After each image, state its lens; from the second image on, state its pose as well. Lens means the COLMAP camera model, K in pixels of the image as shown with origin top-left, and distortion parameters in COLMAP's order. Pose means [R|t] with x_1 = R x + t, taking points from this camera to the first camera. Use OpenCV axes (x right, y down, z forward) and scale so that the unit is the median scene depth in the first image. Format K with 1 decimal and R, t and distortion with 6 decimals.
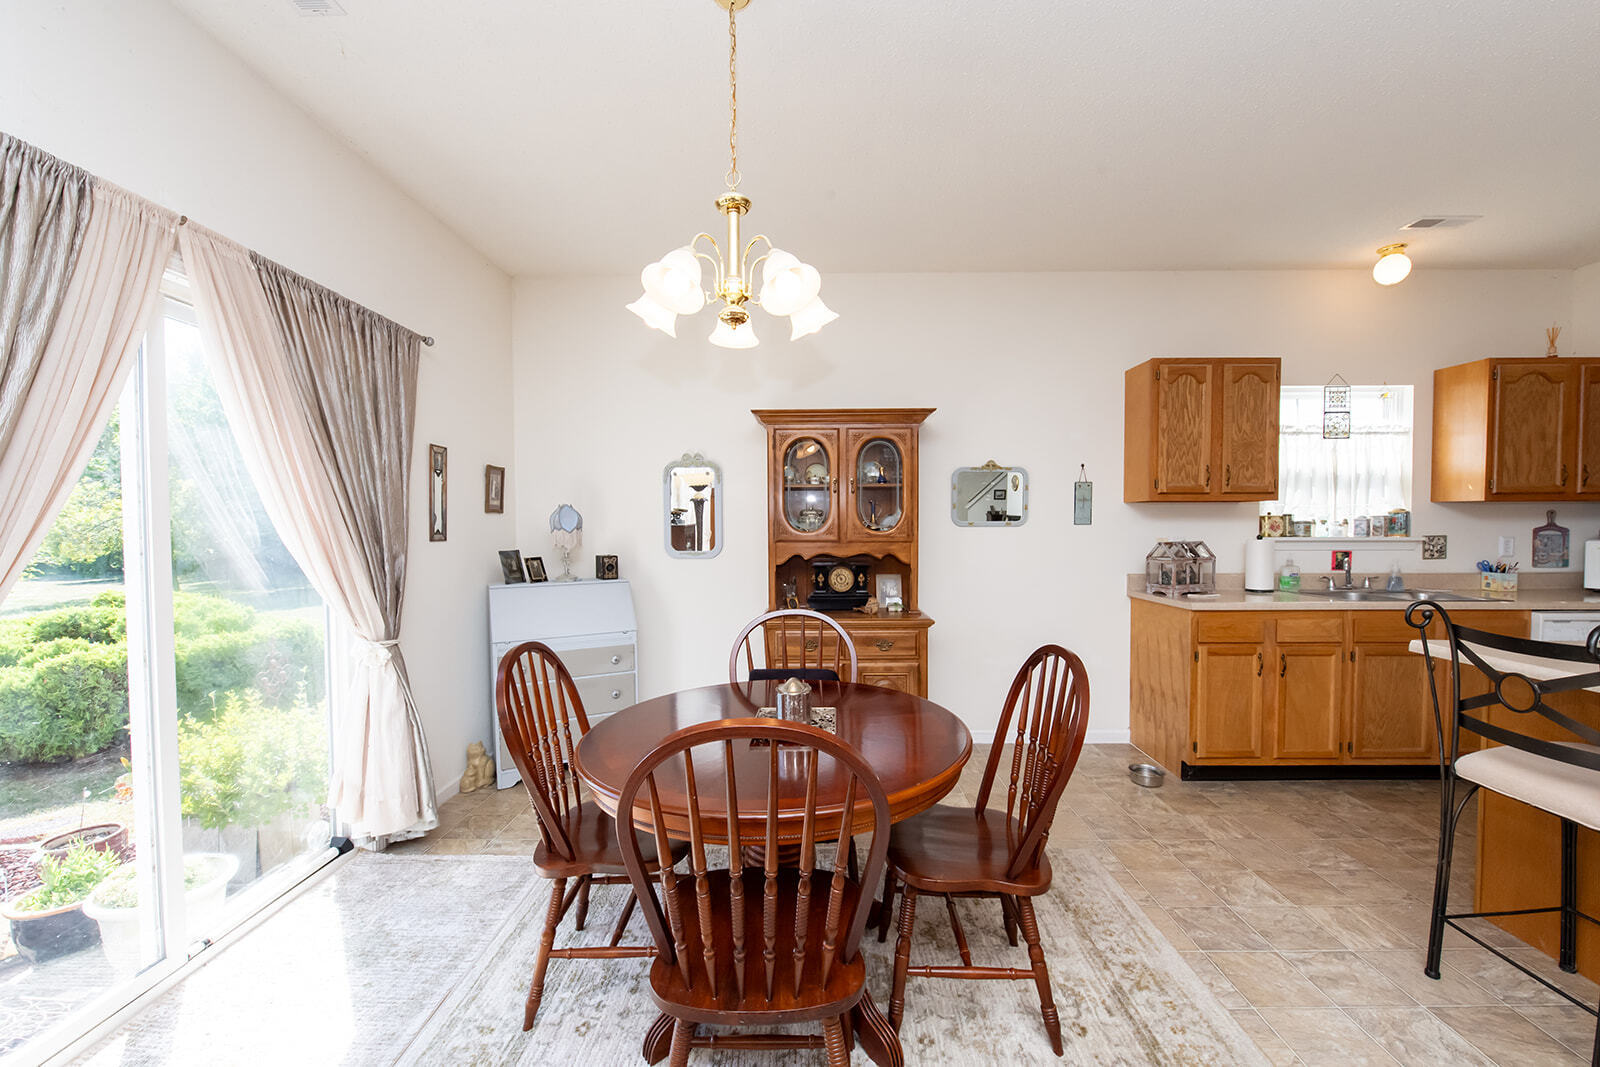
lens RADIAL K [[642.7, 0, 794.6], [0, 642.7, 532.8], [0, 0, 1]] dist [-0.011027, -0.001351]
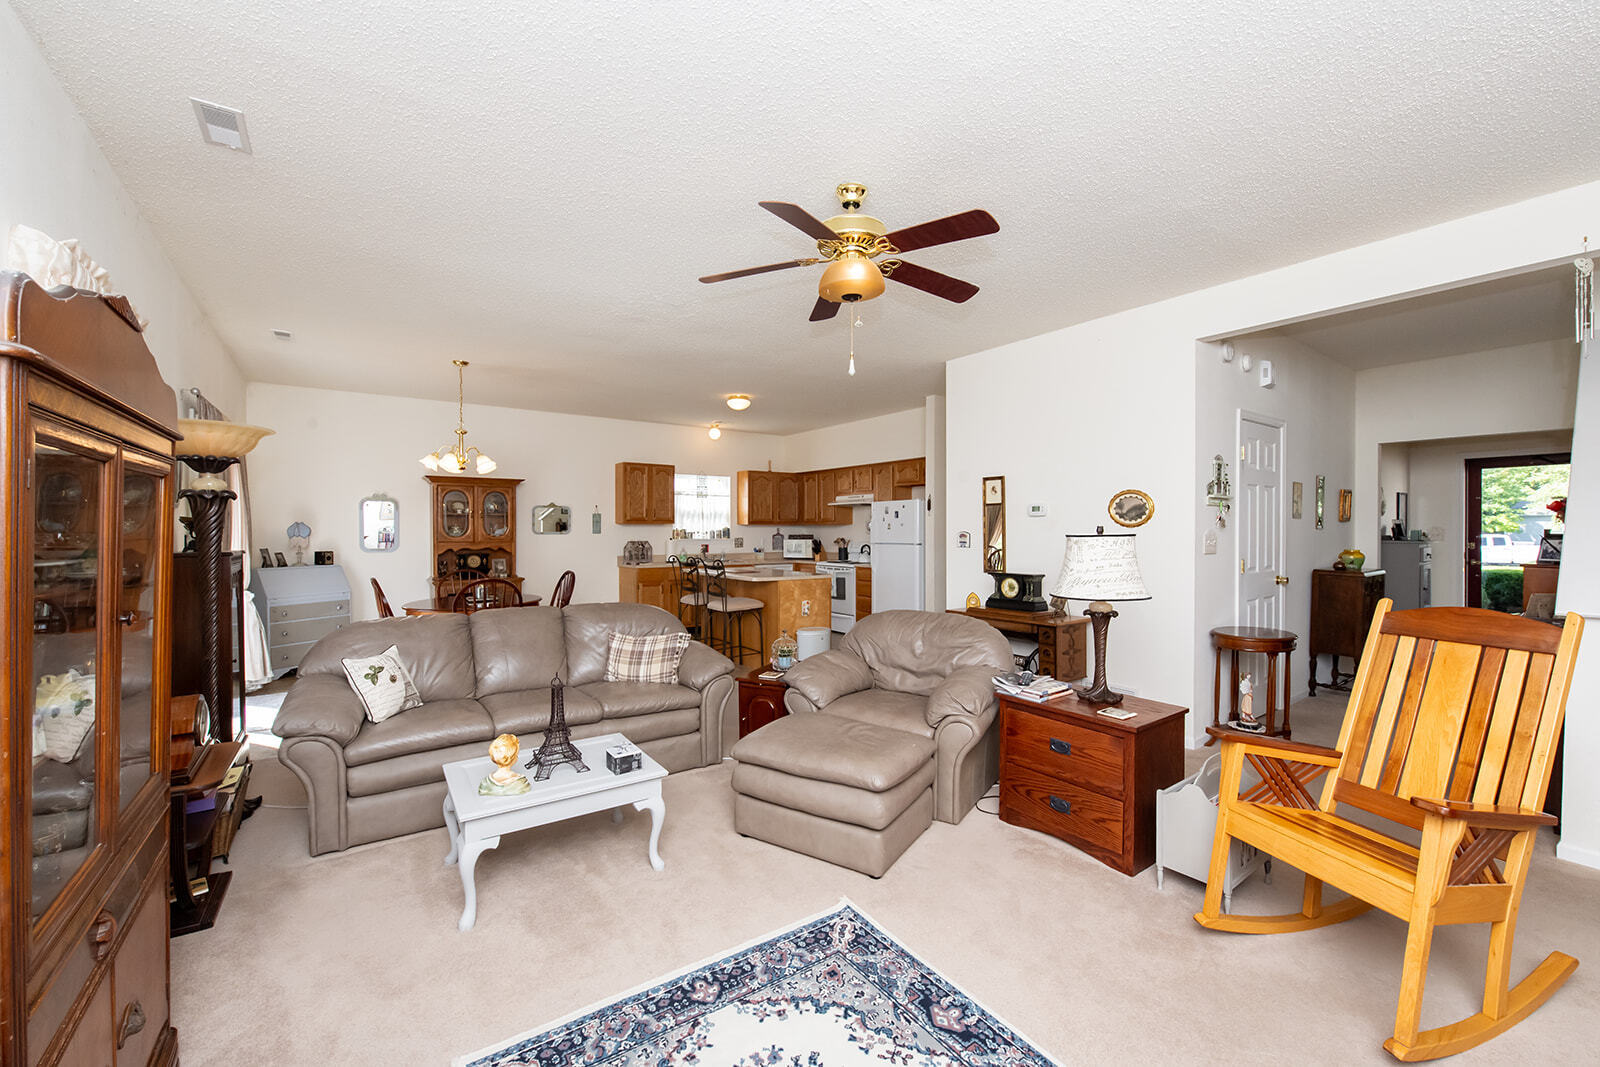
lens RADIAL K [[642.7, 0, 813.3], [0, 642.7, 521.9], [0, 0, 1]] dist [-0.011027, -0.001351]
pose [[0.786926, 0.011366, 0.616943, -0.324389], [0.004834, 0.999686, -0.024584, 0.005333], [-0.617029, 0.022329, 0.786624, -1.209777]]
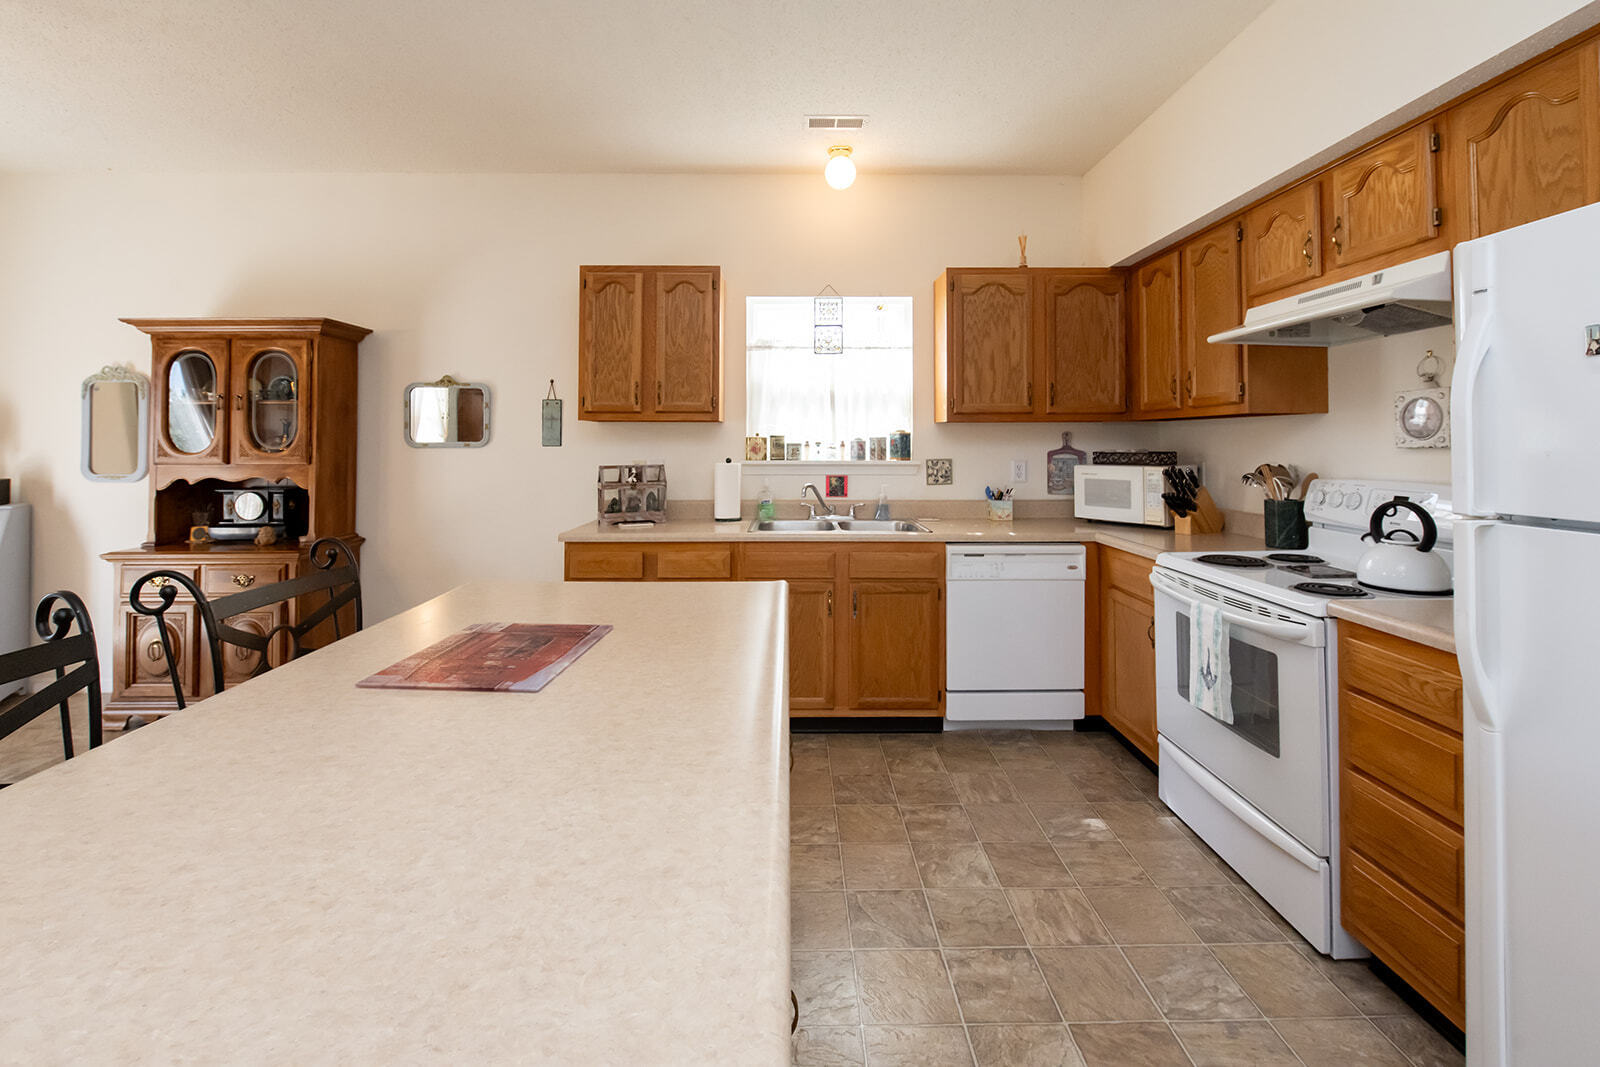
lens RADIAL K [[672.8, 0, 797.8], [0, 672.8, 418.8], [0, 0, 1]] dist [0.004446, 0.000164]
pose [[0.999386, 0.004636, 0.034721, 0.808802], [-0.002791, 0.998590, -0.053005, -0.001929], [-0.034917, 0.052876, 0.997990, 0.030089]]
